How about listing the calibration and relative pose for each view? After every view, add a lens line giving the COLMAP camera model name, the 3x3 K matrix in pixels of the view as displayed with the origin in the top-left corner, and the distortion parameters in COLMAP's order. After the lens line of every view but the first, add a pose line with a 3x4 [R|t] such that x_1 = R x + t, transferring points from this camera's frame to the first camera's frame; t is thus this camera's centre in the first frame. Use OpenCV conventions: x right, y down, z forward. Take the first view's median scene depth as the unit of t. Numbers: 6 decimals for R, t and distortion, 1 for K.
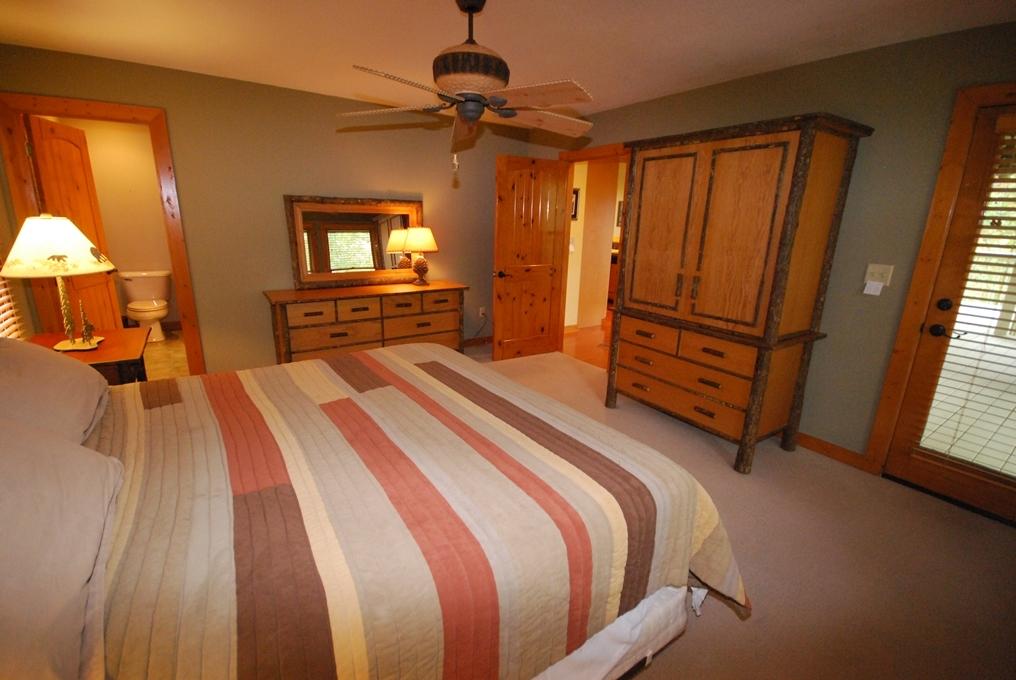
lens RADIAL K [[447.6, 0, 505.6], [0, 447.6, 339.3], [0, 0, 1]] dist [-0.004443, -0.002826]
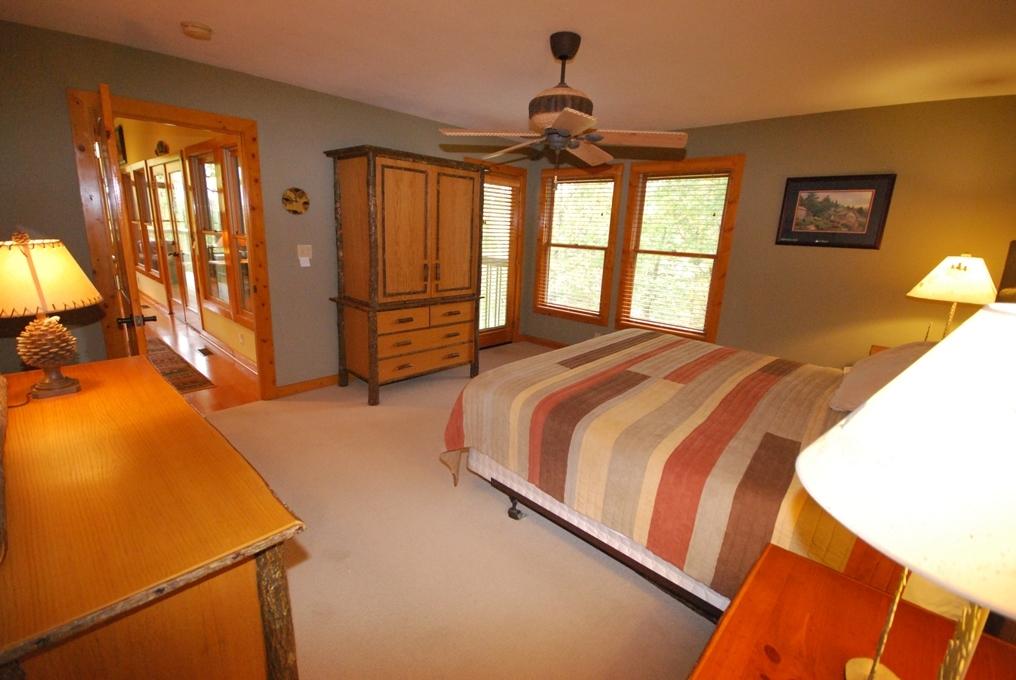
lens RADIAL K [[447.6, 0, 509.7], [0, 447.6, 334.3], [0, 0, 1]] dist [-0.004443, -0.002826]
pose [[-0.219885, -0.265863, 0.938599, -0.899508], [0.204111, 0.928312, 0.310766, -0.301188], [-0.953933, 0.259911, -0.149857, 0.989469]]
